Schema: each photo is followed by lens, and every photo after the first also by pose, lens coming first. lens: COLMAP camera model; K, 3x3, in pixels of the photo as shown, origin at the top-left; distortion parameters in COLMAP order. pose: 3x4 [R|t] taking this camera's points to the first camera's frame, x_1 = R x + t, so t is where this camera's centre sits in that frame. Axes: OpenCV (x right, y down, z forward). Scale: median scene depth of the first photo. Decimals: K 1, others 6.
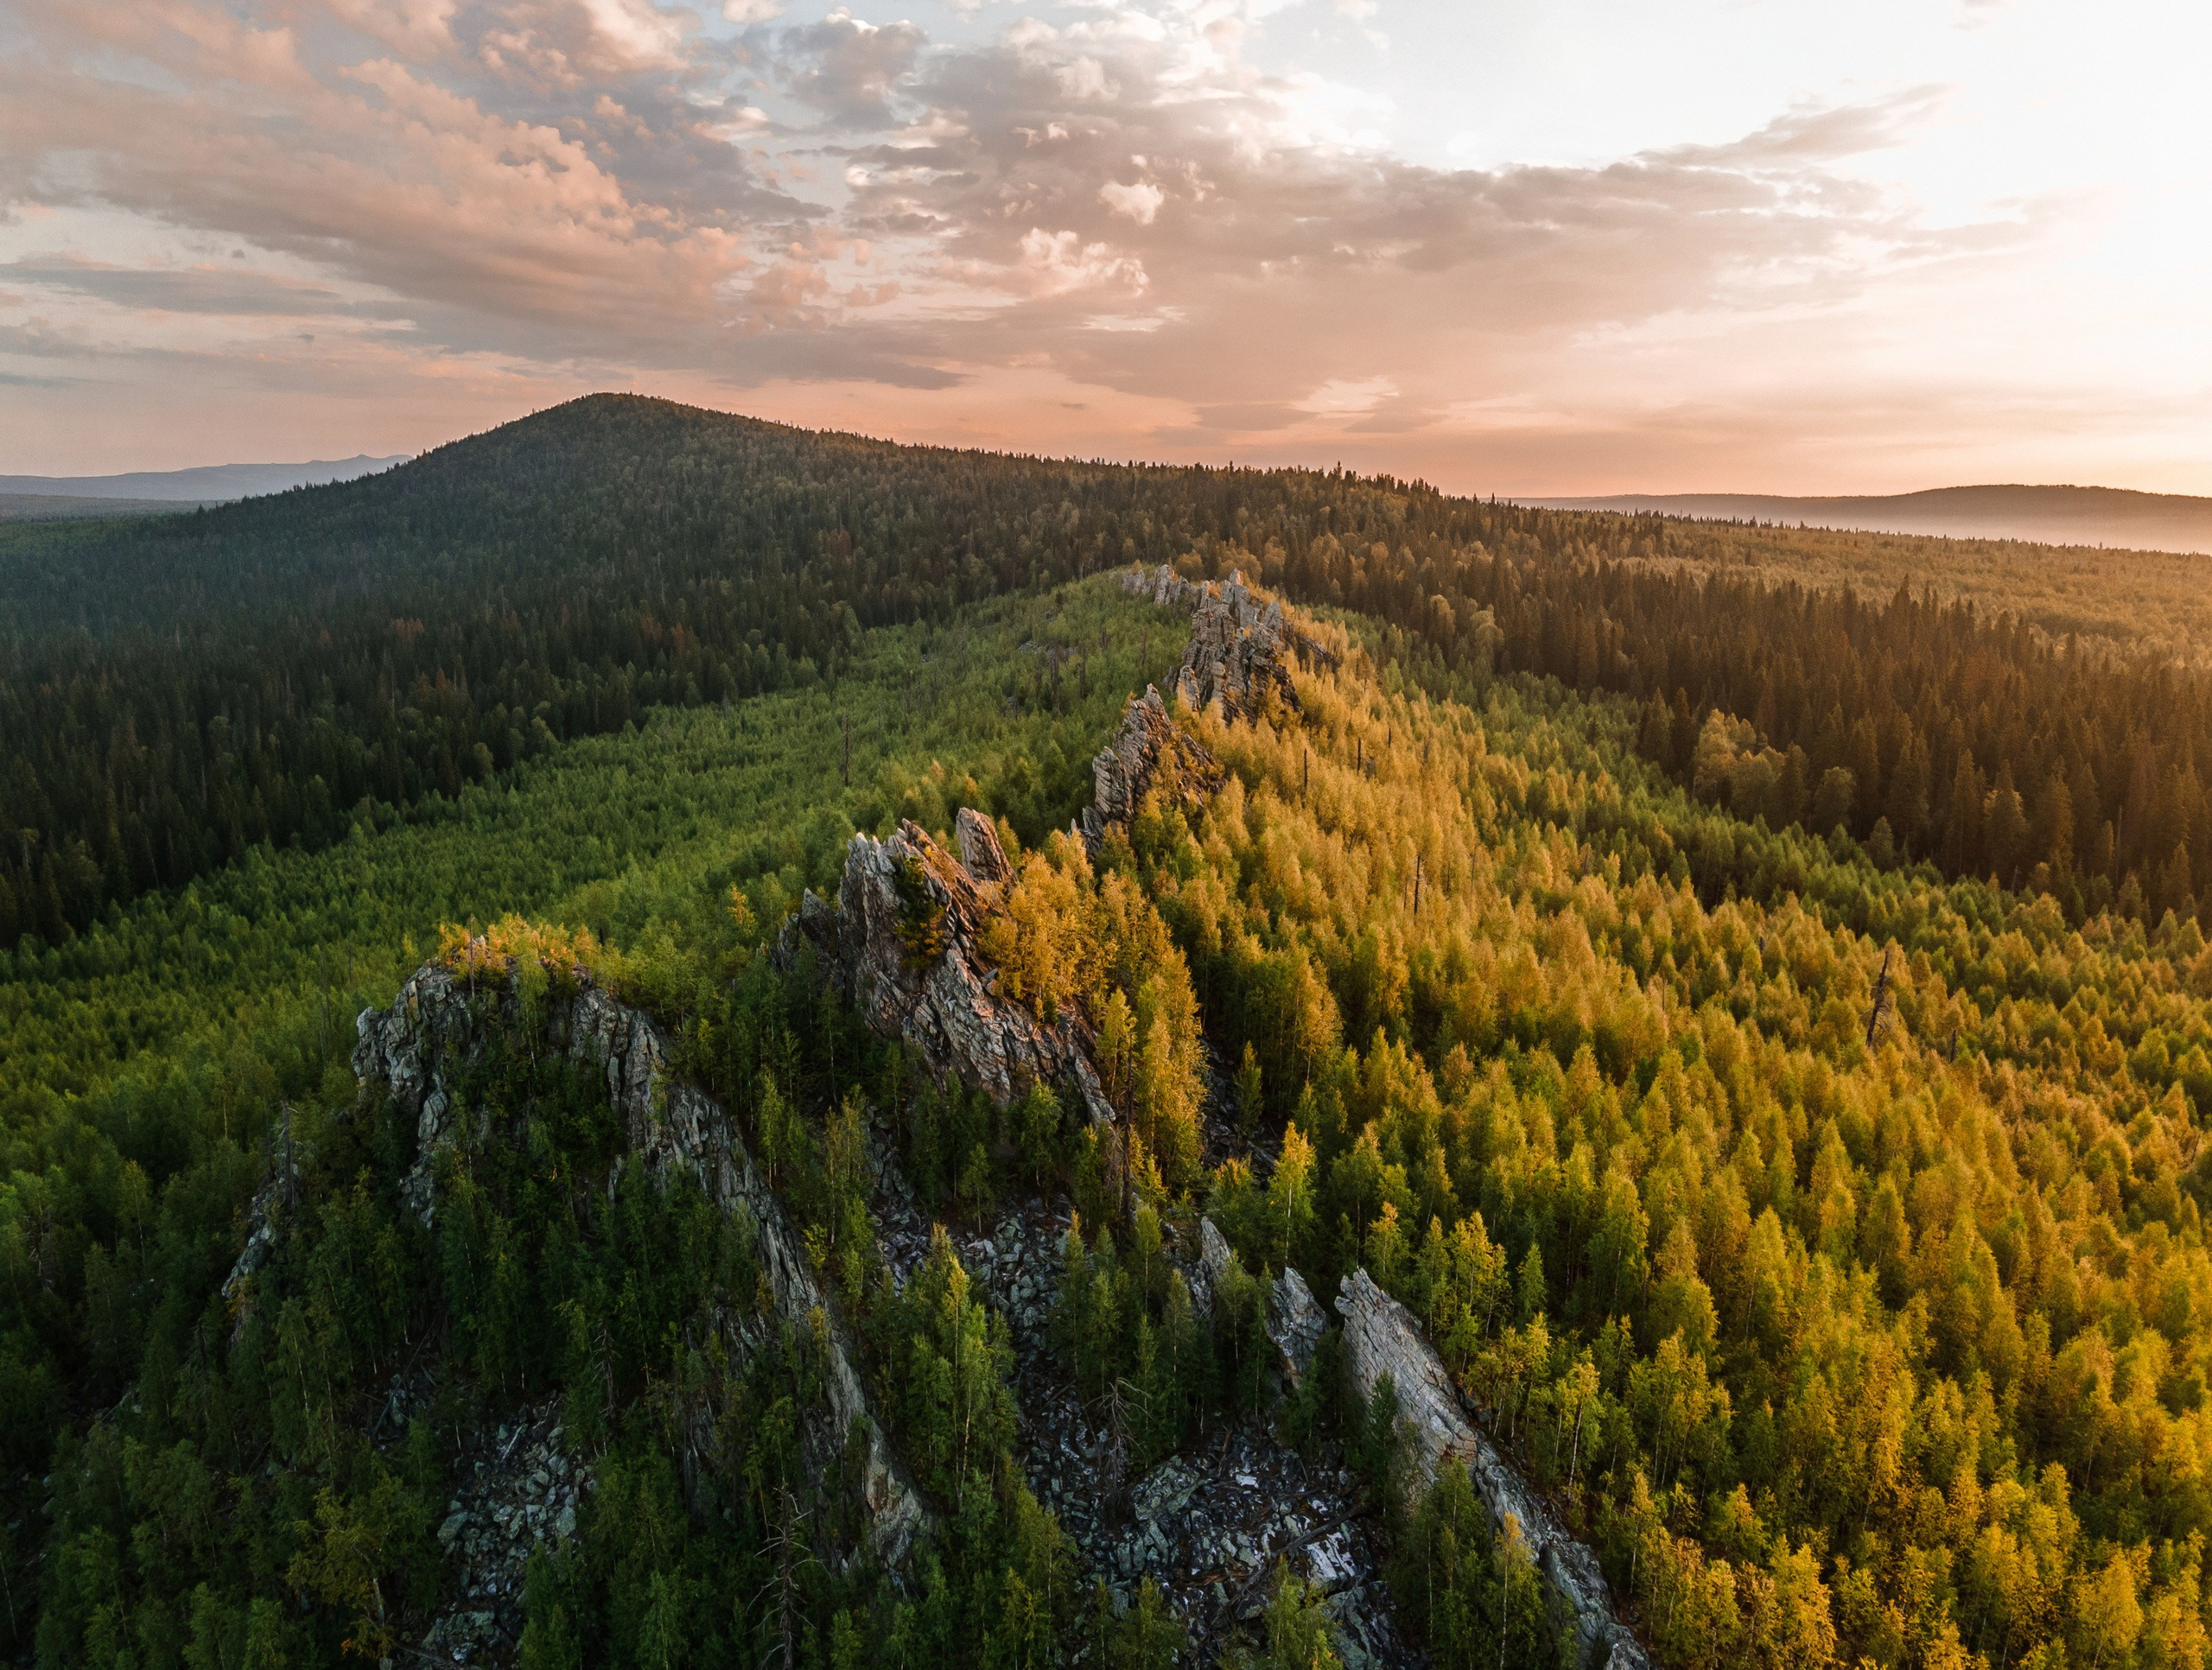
lens RADIAL K [[1629.0, 0, 1107.7], [0, 1629.0, 831.2], [0, 0, 1]] dist [0.009348, 0.001545]
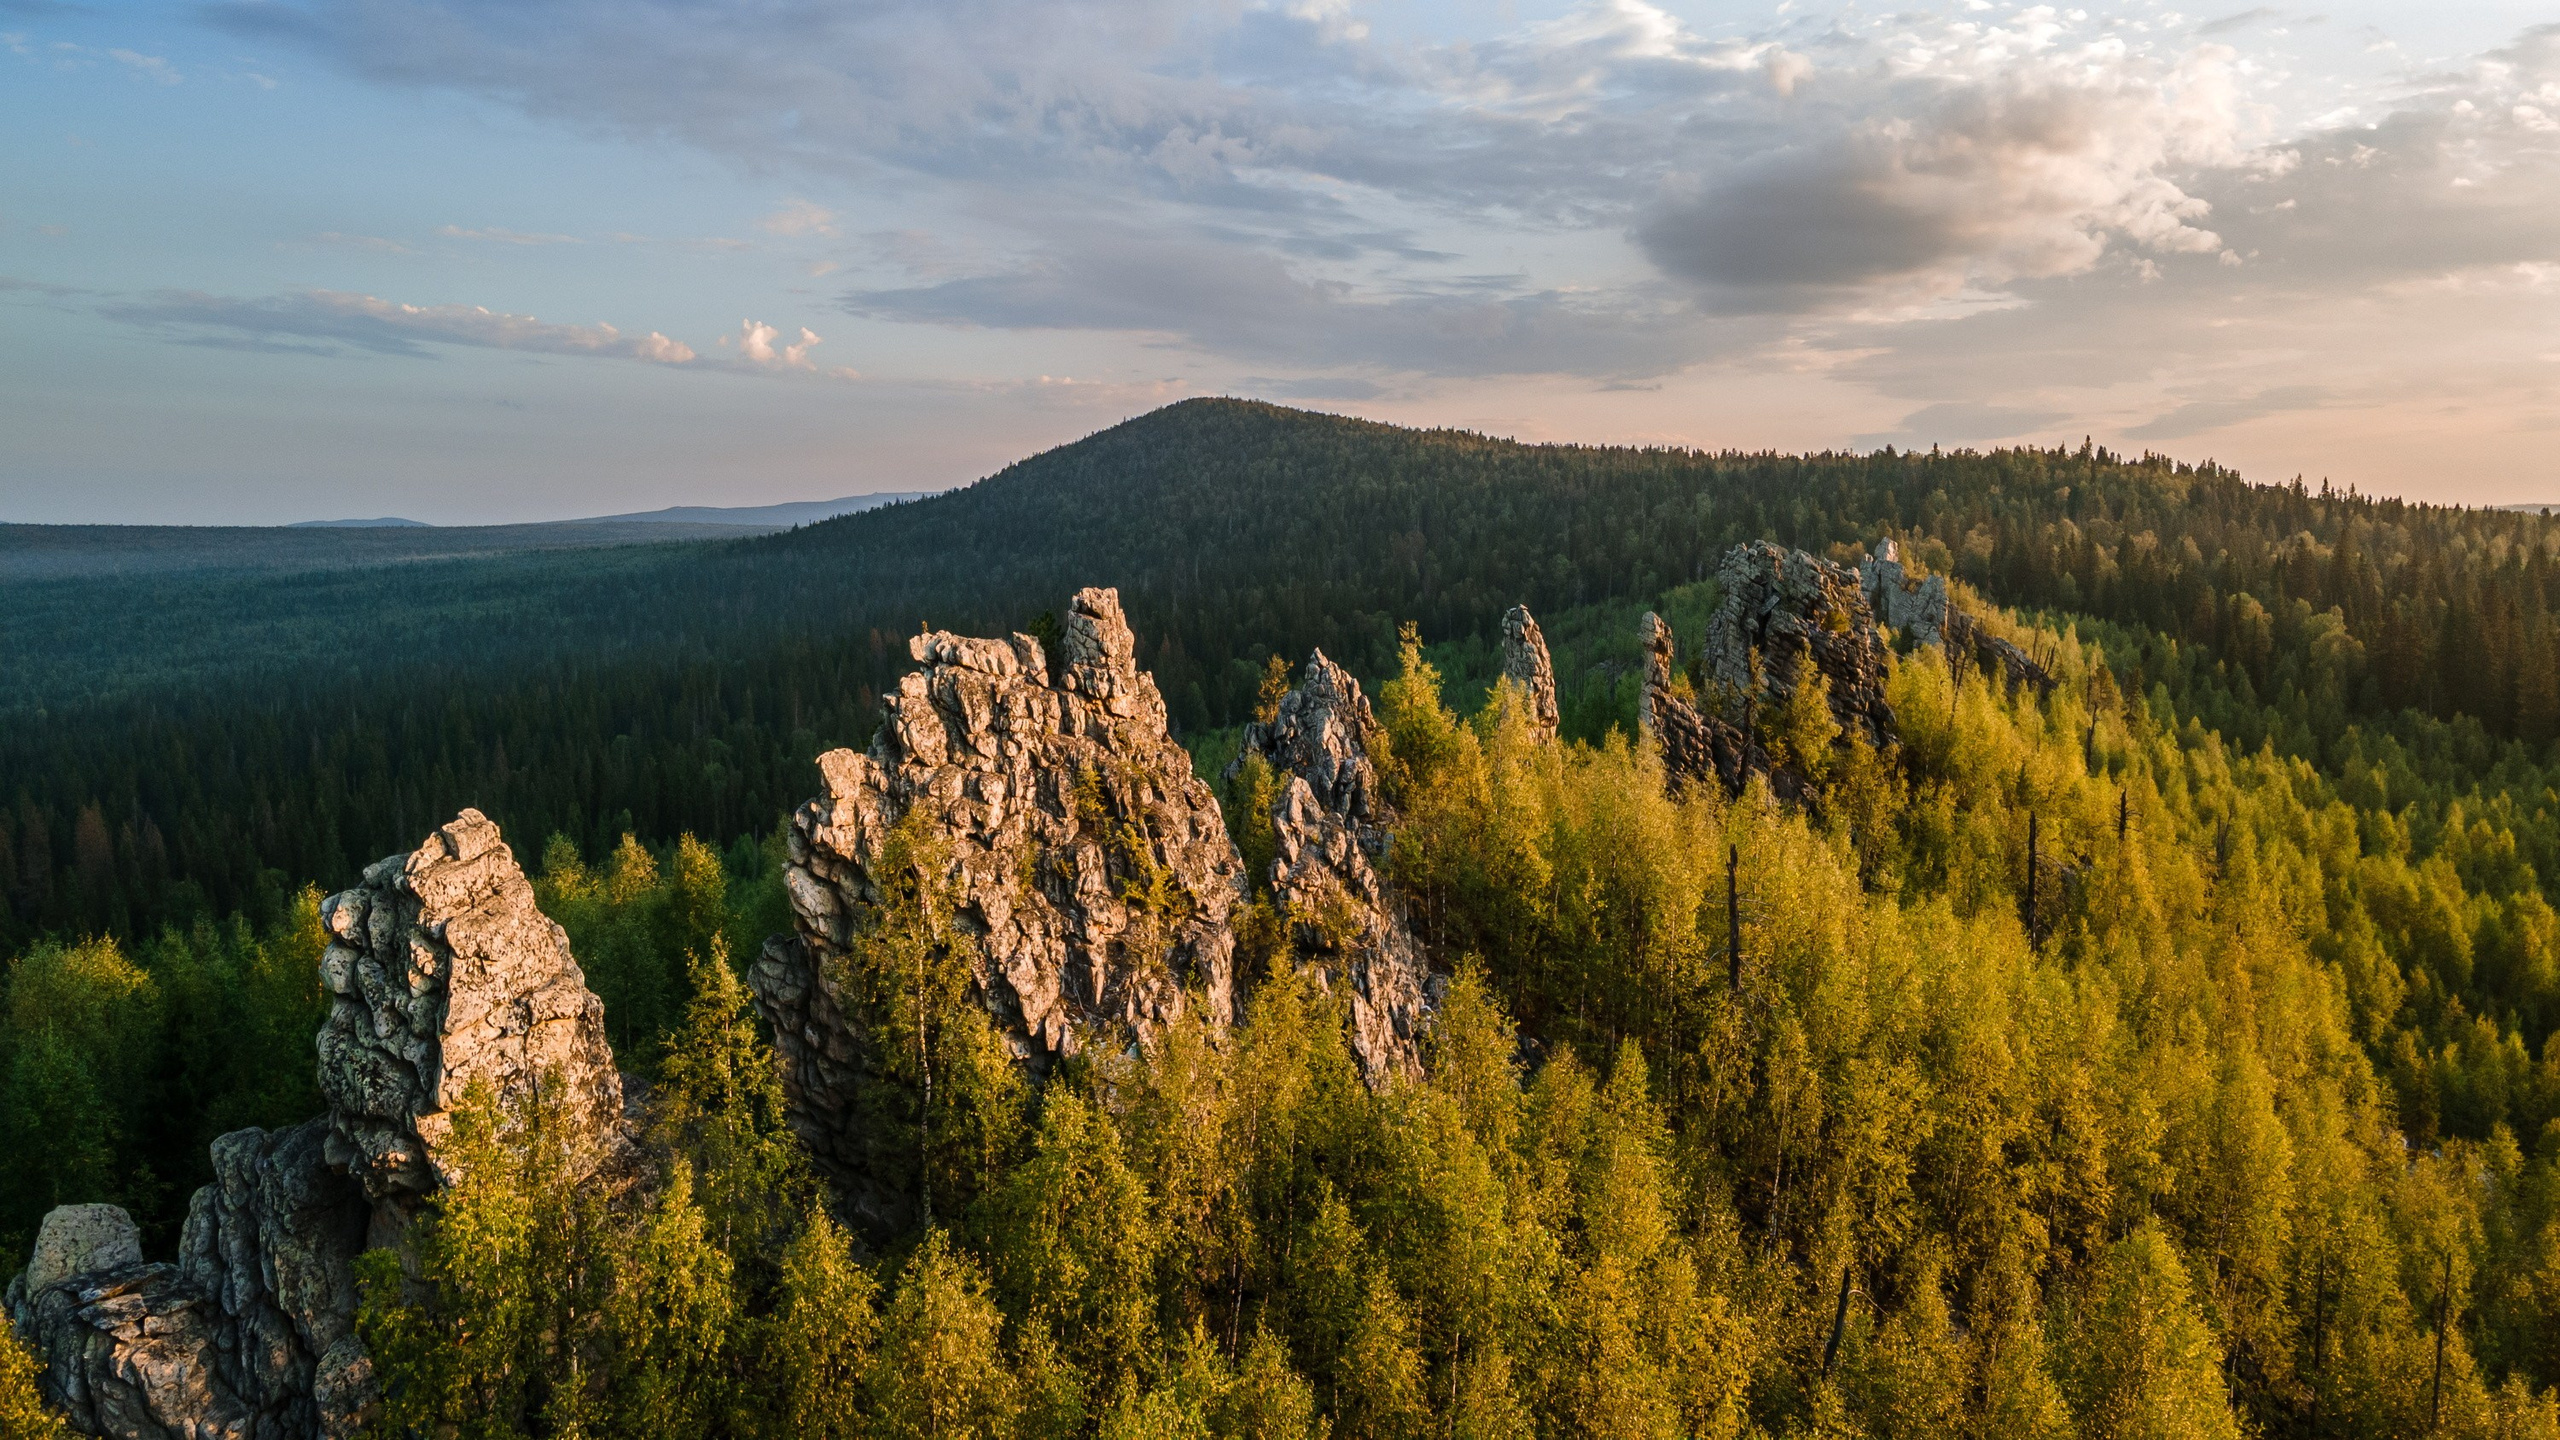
lens RADIAL K [[1724.9, 0, 1275.8], [0, 1724.9, 727.7], [0, 0, 1]] dist [0.004512, 0.006165]
pose [[0.952923, 0.023536, -0.302297, 0.058789], [-0.051727, 0.994987, -0.085591, -0.018139], [0.298767, 0.097199, 0.949363, 0.305384]]
